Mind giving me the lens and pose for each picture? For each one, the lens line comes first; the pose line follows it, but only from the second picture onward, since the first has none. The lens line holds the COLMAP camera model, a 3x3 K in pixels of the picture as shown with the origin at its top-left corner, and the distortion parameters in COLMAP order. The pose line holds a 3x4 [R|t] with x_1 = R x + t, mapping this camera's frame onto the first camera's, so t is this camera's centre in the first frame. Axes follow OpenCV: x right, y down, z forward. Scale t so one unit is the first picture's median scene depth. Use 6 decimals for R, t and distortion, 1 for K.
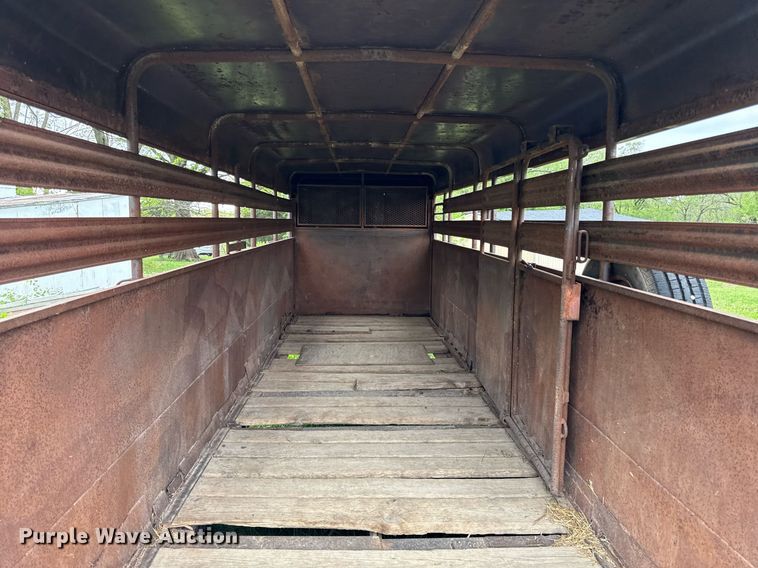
lens RADIAL K [[541.6, 0, 379.1], [0, 541.6, 274.6], [0, 0, 1]] dist [0.019291, -0.061274]
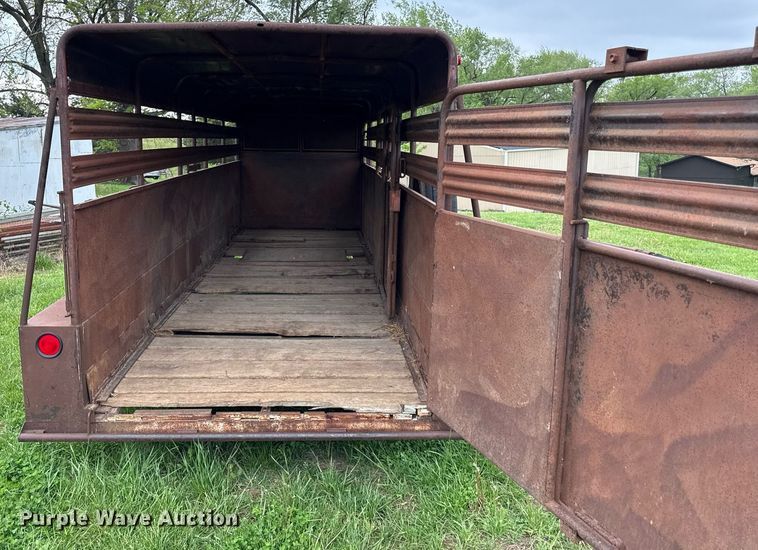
lens RADIAL K [[527.3, 0, 325.6], [0, 527.3, 218.7], [0, 0, 1]] dist [0.051099, -0.016643]
pose [[0.999990, 0.003707, -0.002396, 0.077888], [-0.003601, 0.999090, 0.042507, 0.020295], [0.002552, -0.042498, 0.999093, -0.361119]]
